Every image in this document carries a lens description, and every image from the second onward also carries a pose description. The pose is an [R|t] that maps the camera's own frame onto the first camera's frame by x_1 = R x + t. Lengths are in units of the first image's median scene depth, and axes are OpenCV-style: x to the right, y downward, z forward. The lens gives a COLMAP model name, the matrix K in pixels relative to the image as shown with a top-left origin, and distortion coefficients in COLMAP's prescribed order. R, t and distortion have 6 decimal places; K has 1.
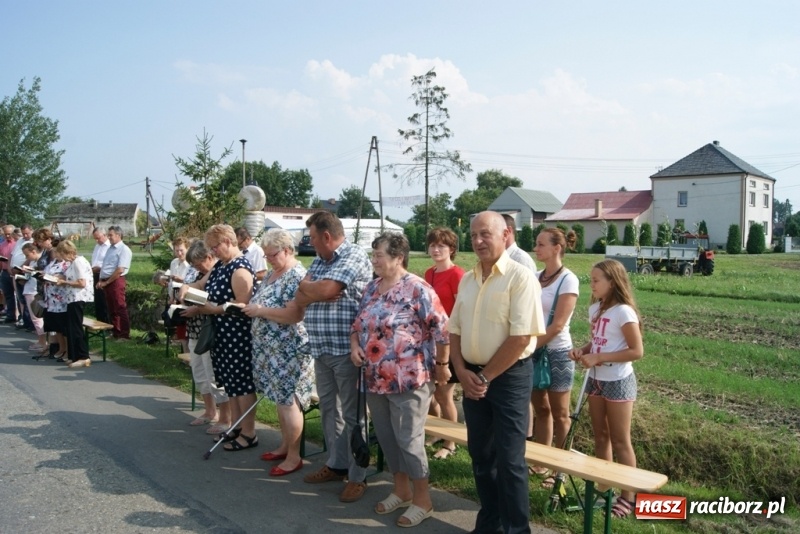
lens RADIAL K [[648.0, 0, 380.5], [0, 648.0, 267.7], [0, 0, 1]] dist [-0.065866, 0.002485]
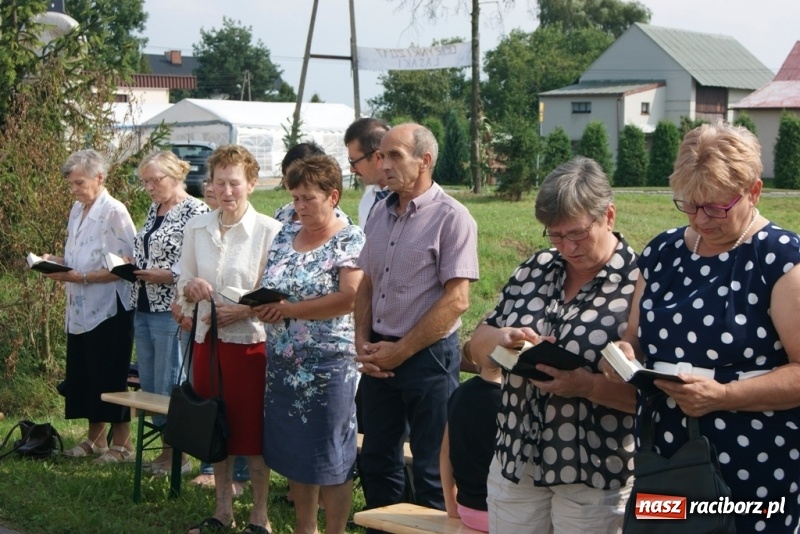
lens RADIAL K [[1582.6, 0, 400.0], [0, 1582.6, 267.0], [0, 0, 1]] dist [0.007548, -0.133913]
pose [[0.996627, -0.003552, 0.081988, -0.100319], [0.001230, 0.999597, 0.028350, -0.003496], [-0.082056, -0.028153, 0.996230, 0.058827]]
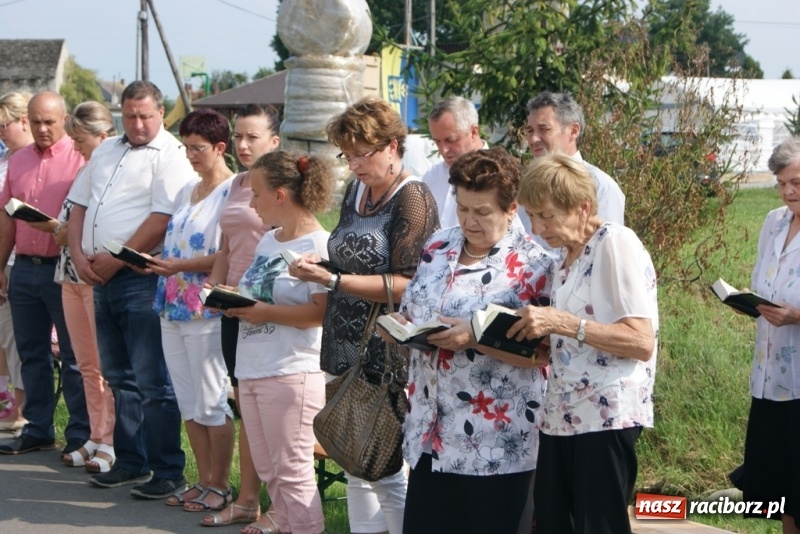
lens RADIAL K [[1865.2, 0, 400.0], [0, 1865.2, 267.0], [0, 0, 1]] dist [0.003540, 0.041896]
pose [[0.986490, 0.009016, -0.163571, -0.155528], [-0.005189, 0.999703, 0.023808, -0.006475], [0.163737, -0.022638, 0.986244, 0.125262]]
